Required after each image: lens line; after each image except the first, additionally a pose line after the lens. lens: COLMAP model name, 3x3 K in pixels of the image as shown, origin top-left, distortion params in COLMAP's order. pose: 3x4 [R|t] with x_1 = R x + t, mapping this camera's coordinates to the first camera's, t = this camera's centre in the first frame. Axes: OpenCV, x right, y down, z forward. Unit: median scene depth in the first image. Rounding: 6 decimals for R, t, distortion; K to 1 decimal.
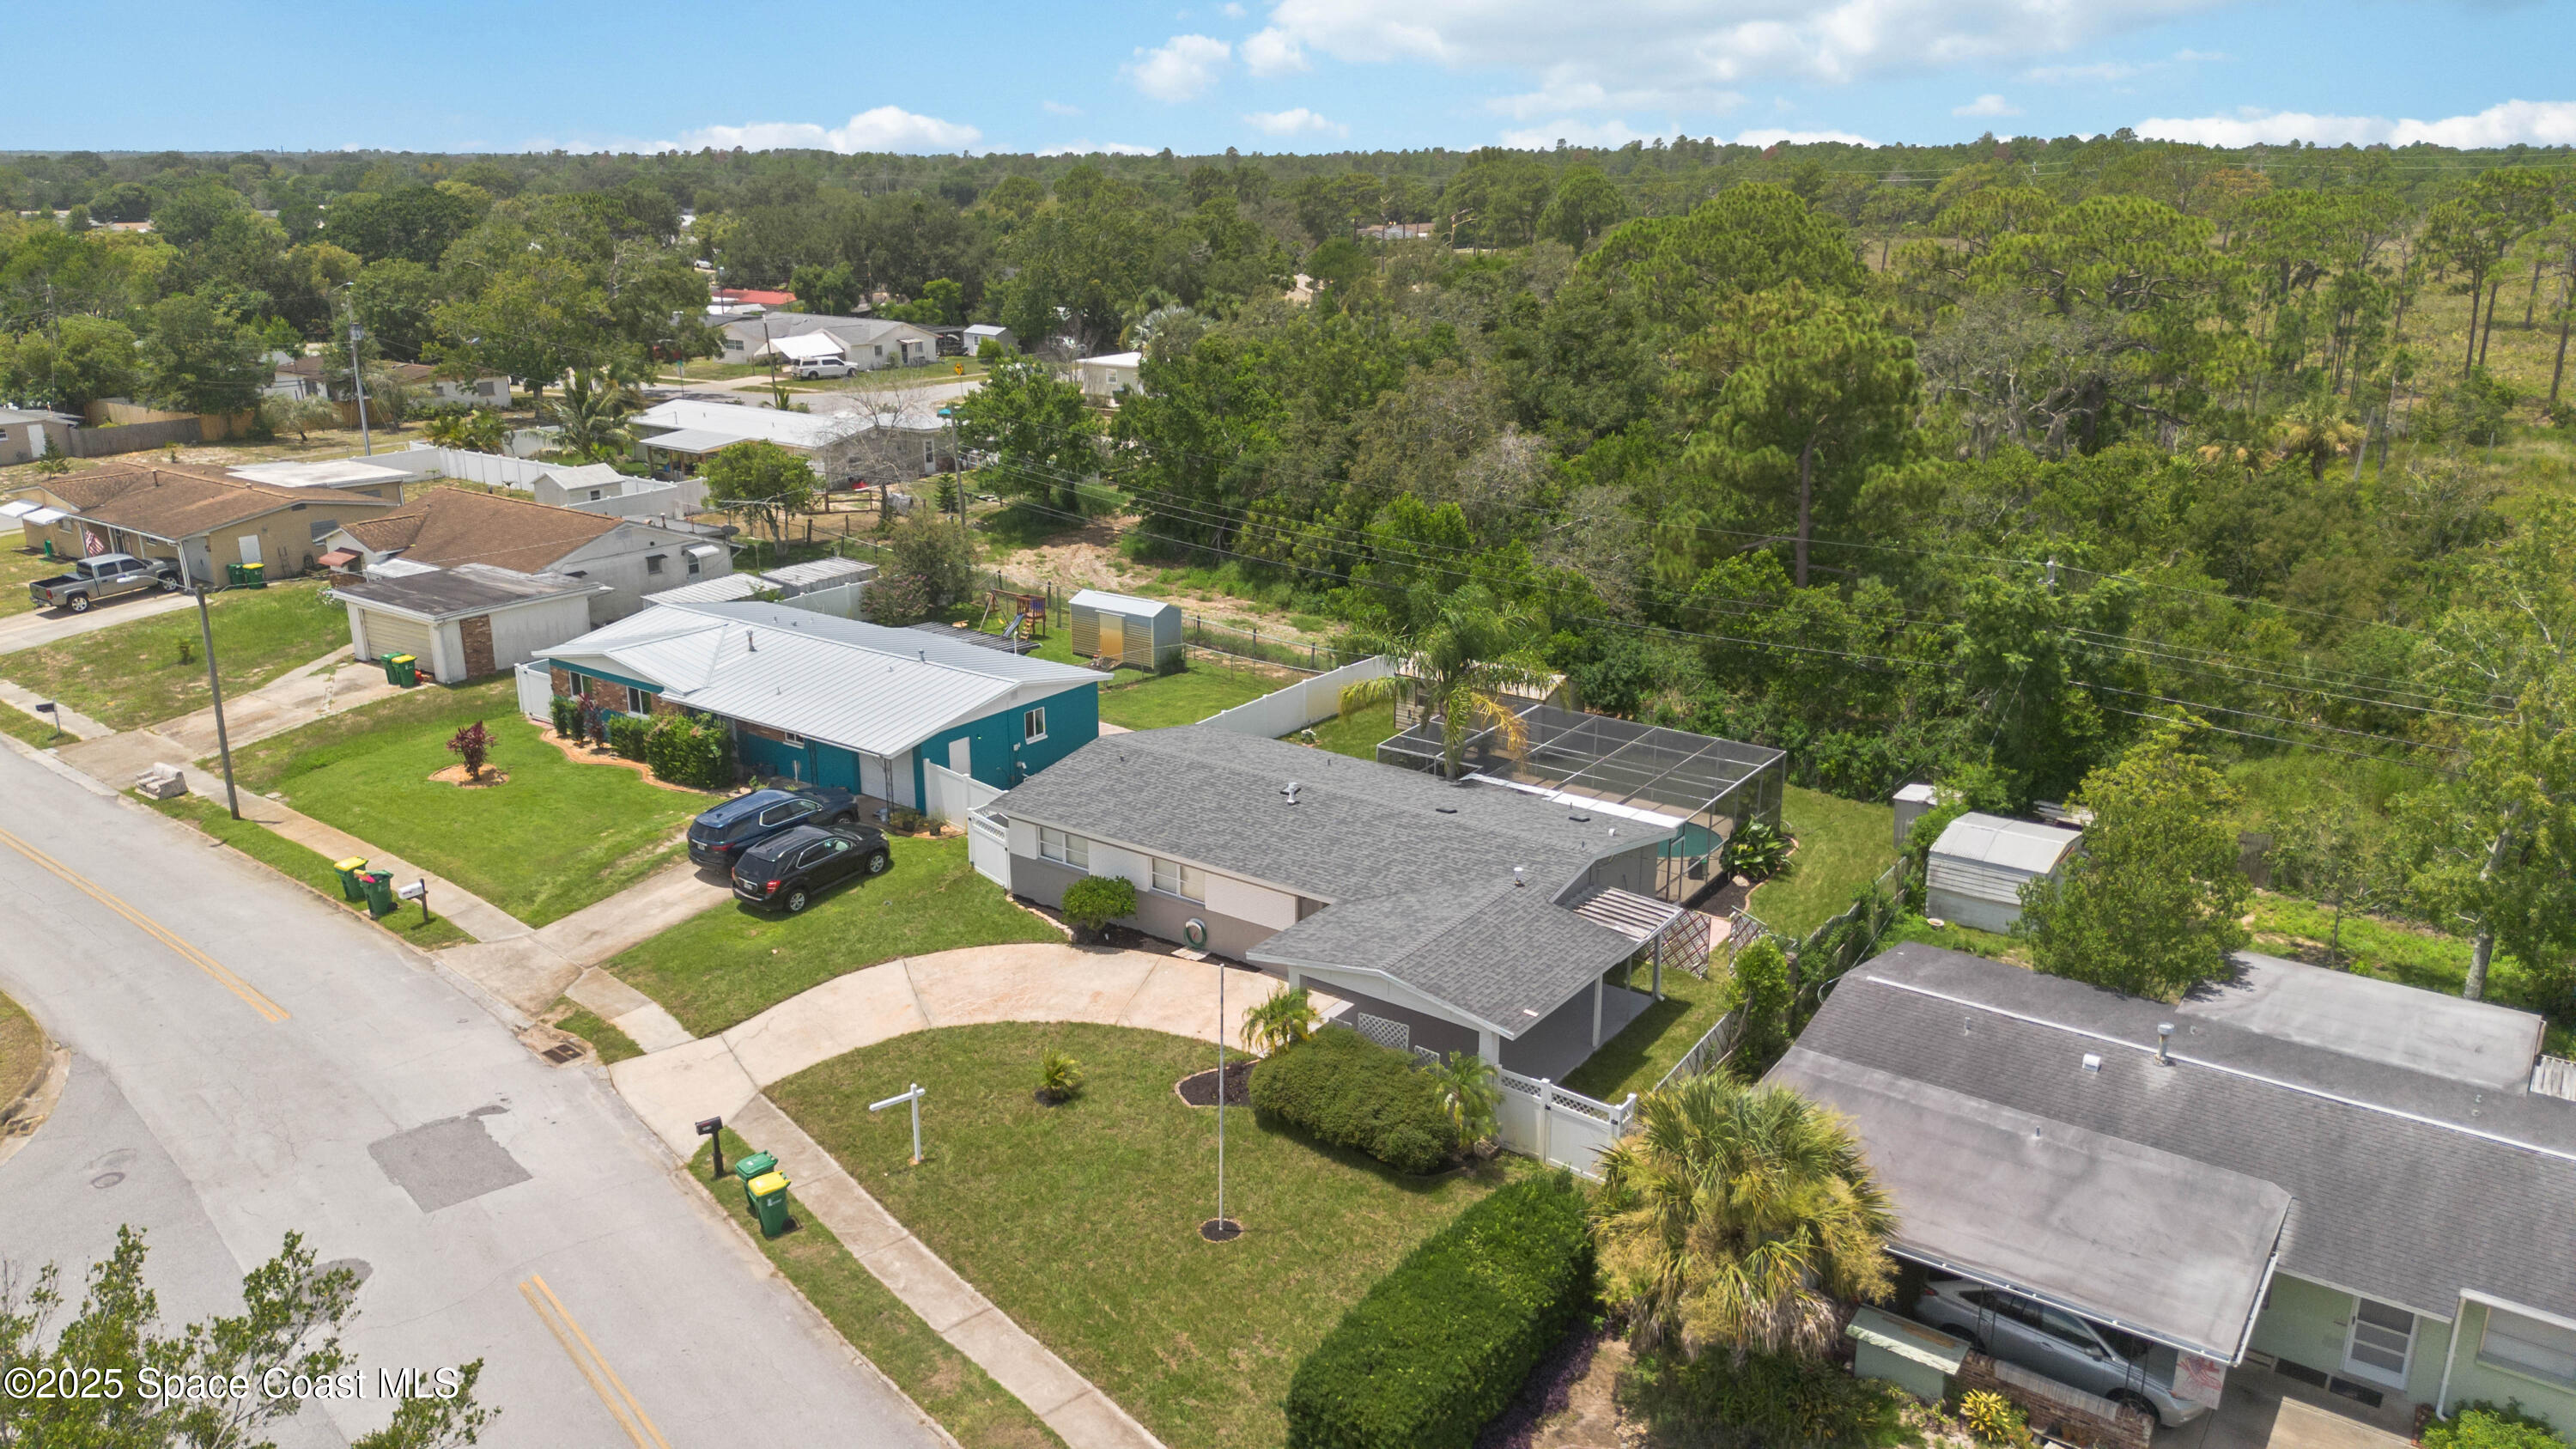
lens RADIAL K [[1826.0, 0, 1304.5], [0, 1826.0, 728.3], [0, 0, 1]] dist [0.028407, -0.002850]
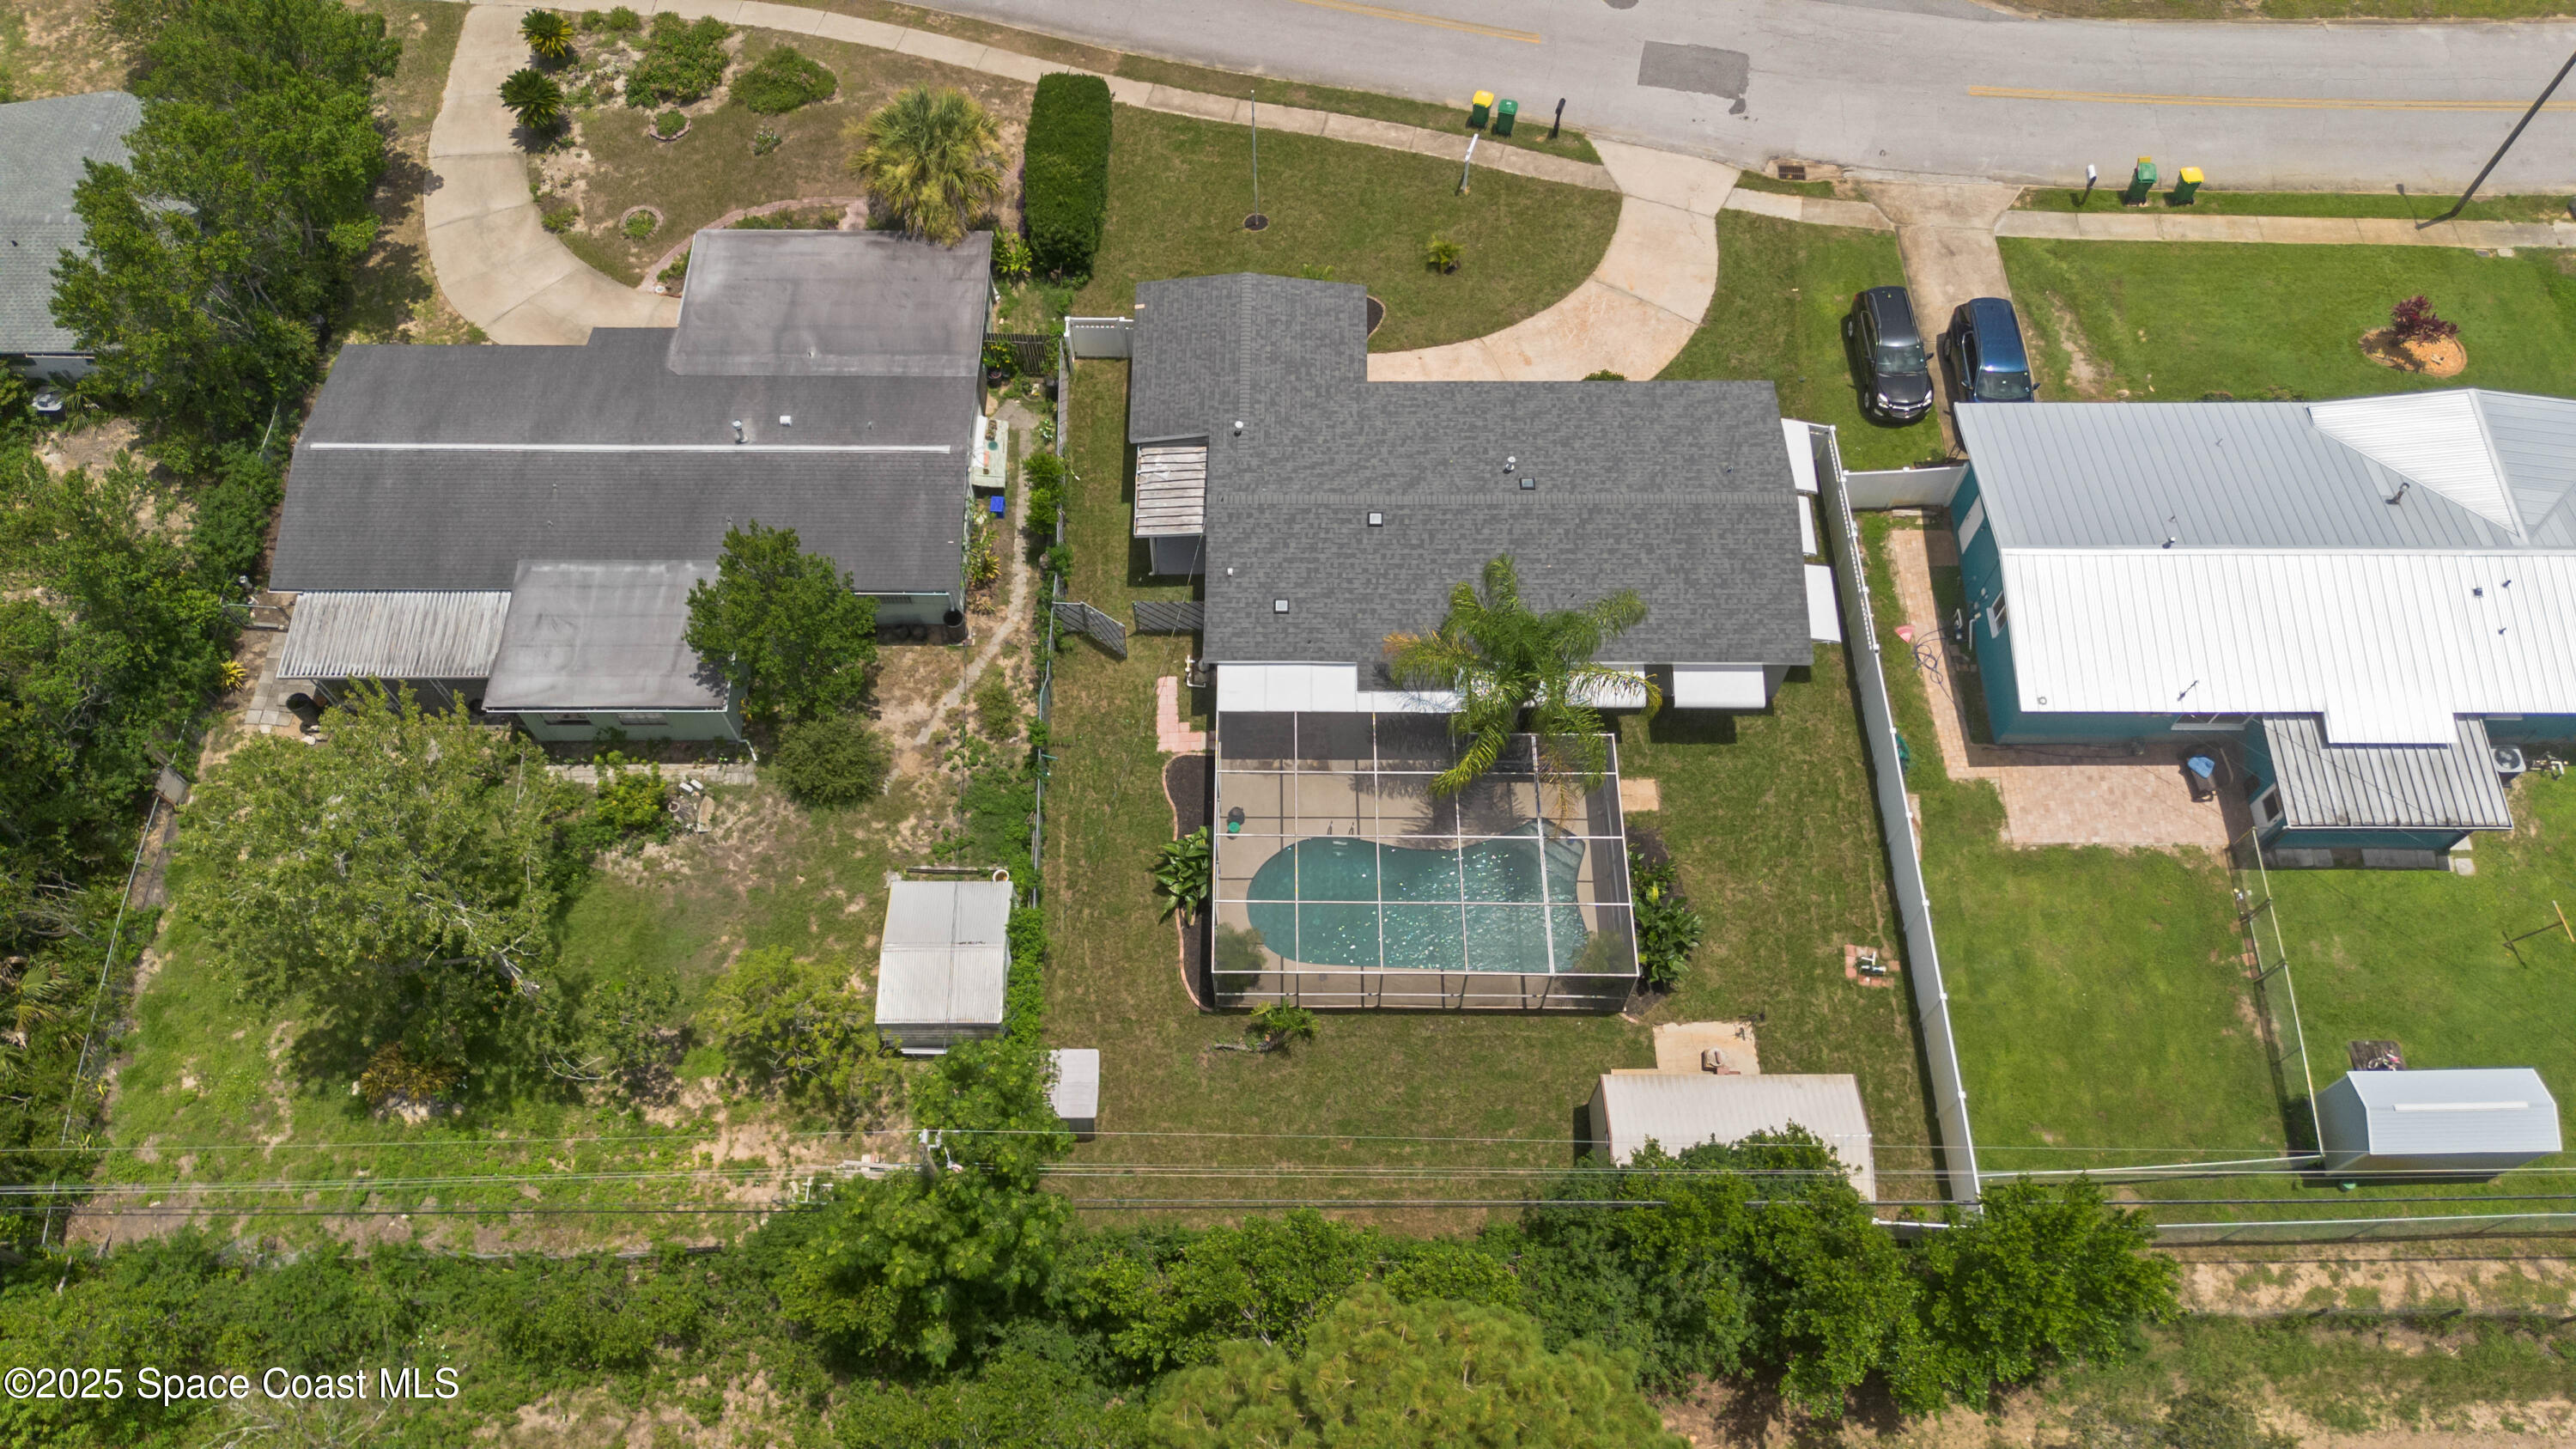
lens RADIAL K [[1821.5, 0, 1274.7], [0, 1821.5, 733.2], [0, 0, 1]] dist [0.097026, -0.117339]
pose [[-0.815573, 0.511527, -0.270520, 0.474942], [-0.176306, 0.225606, 0.958133, -0.924144], [0.551142, 0.829121, -0.093813, 1.166853]]
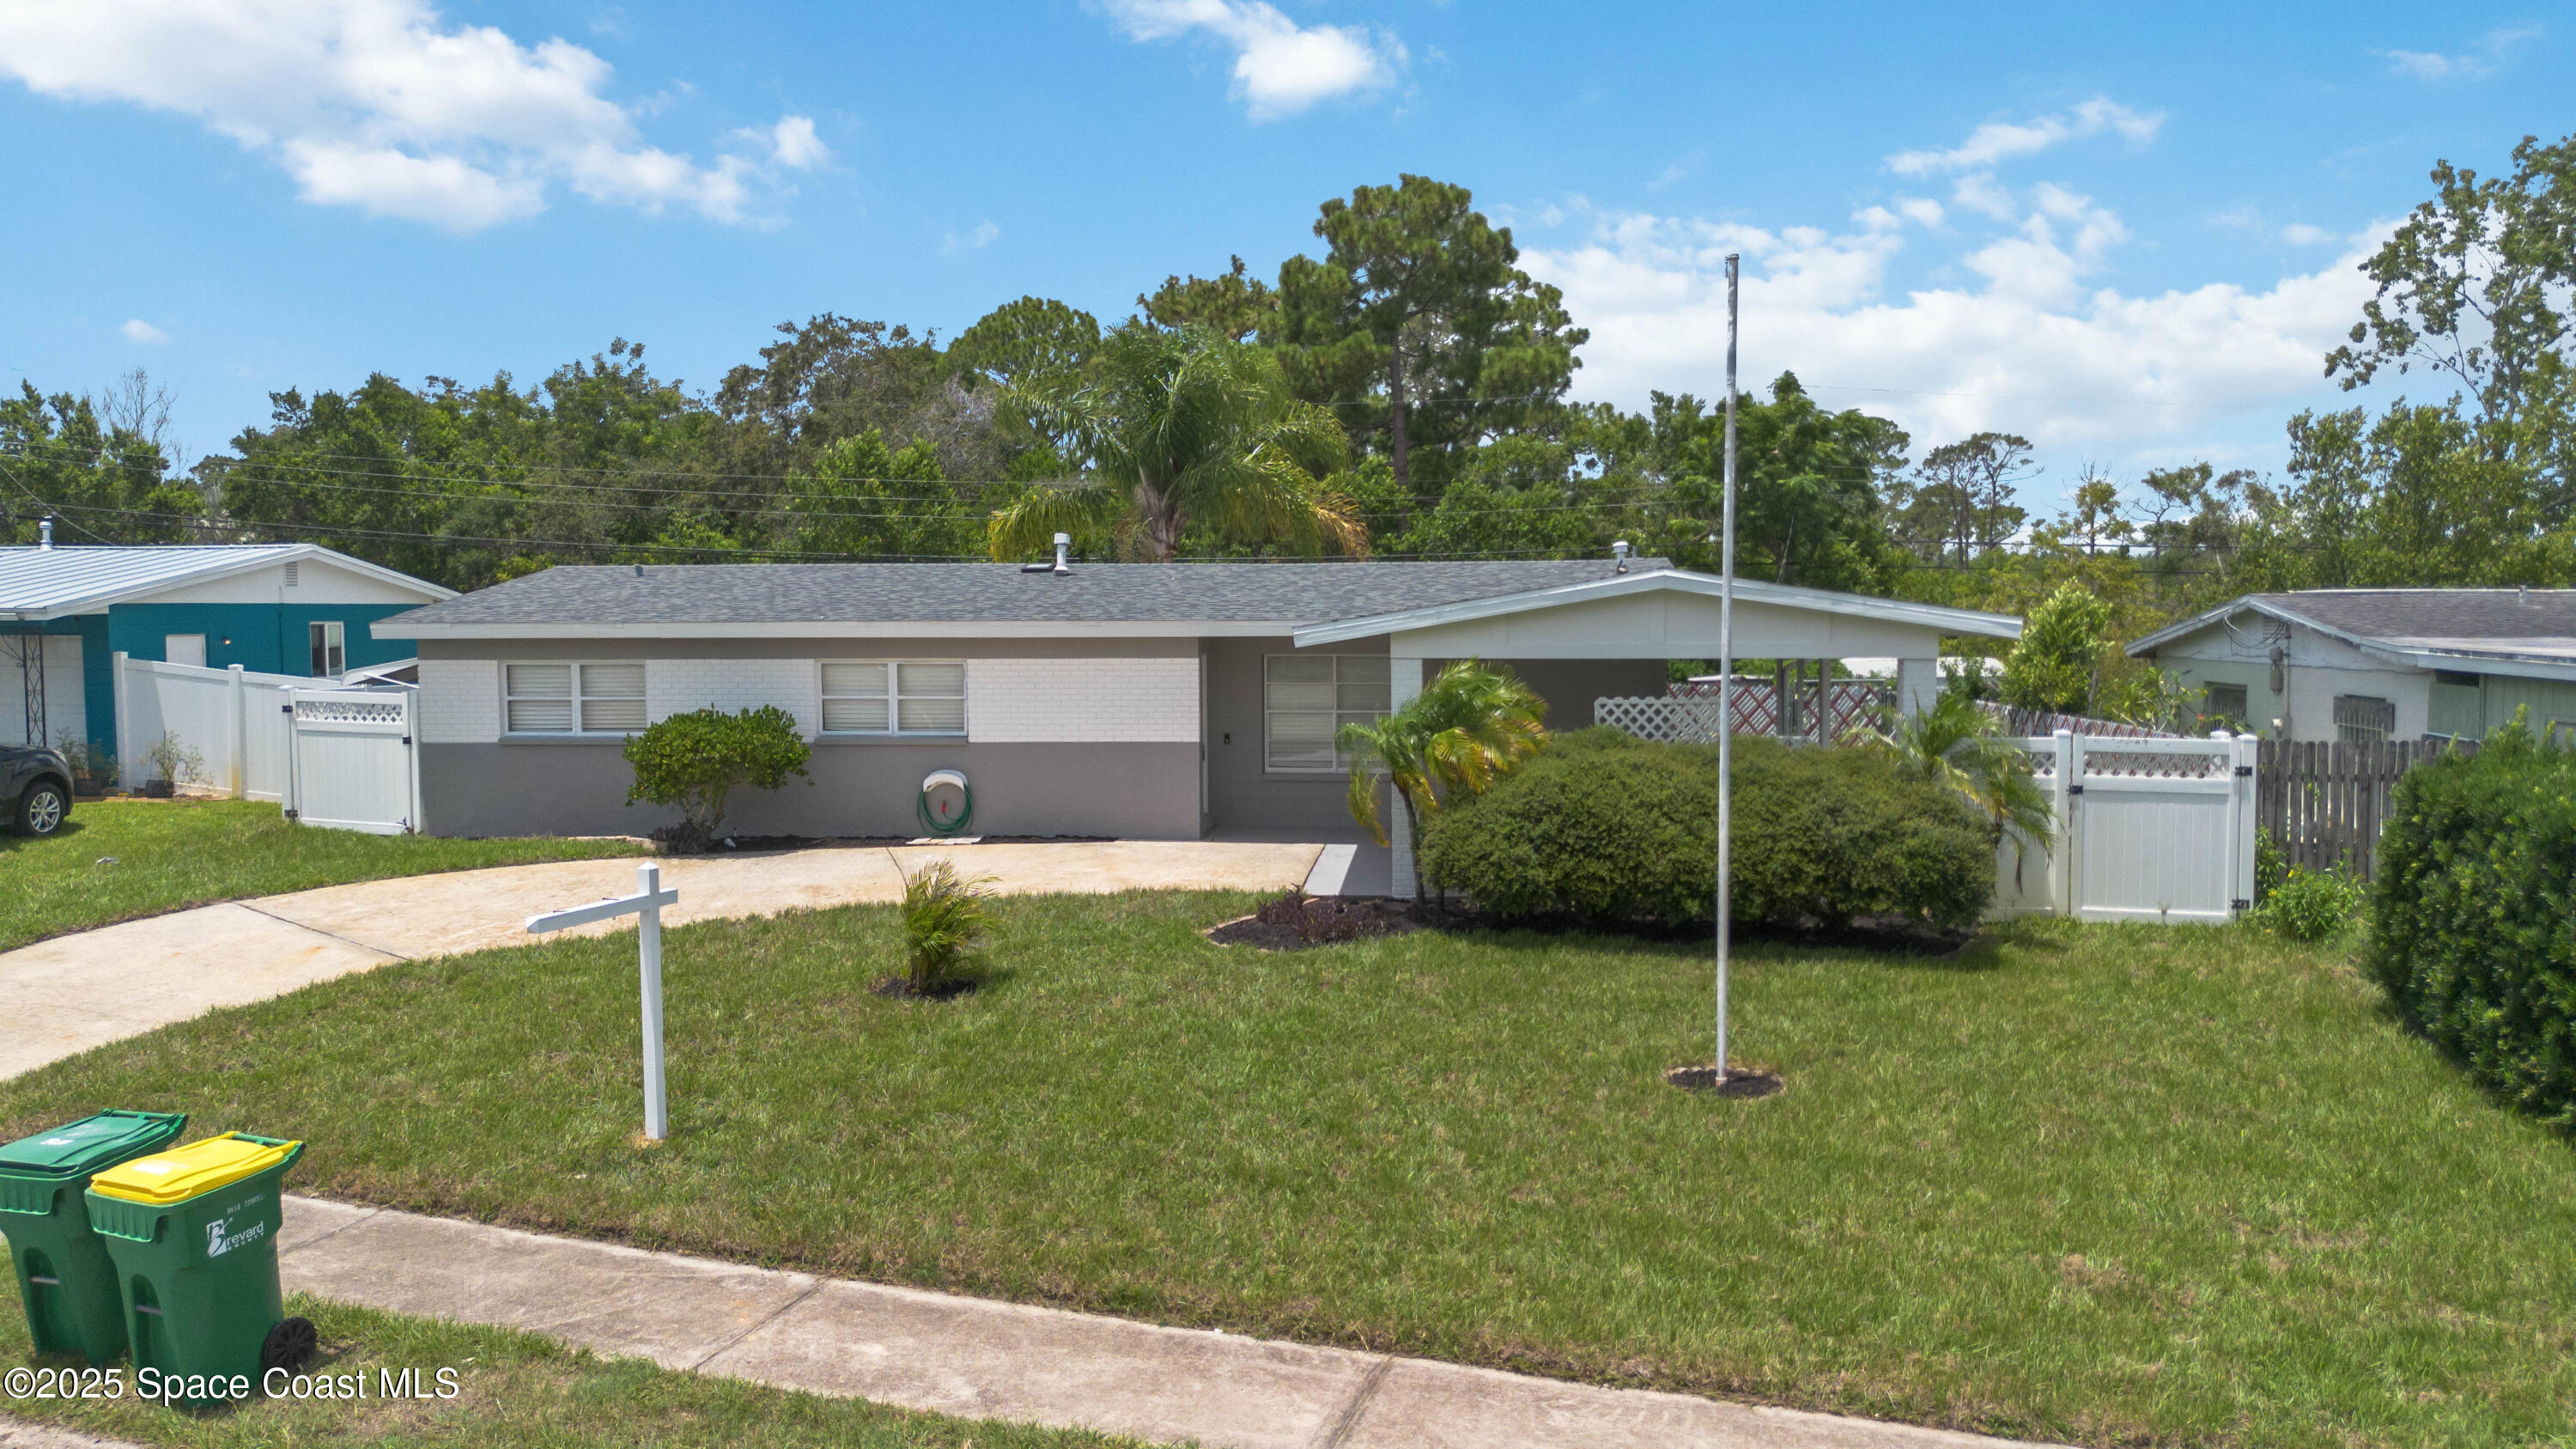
lens RADIAL K [[1821.5, 0, 1274.7], [0, 1821.5, 733.2], [0, 0, 1]] dist [0.097026, -0.117339]
pose [[0.866134, -0.041221, 0.498109, -0.219298], [0.156053, 0.969075, -0.191155, 0.197760], [-0.474826, 0.243297, 0.845782, 0.547058]]
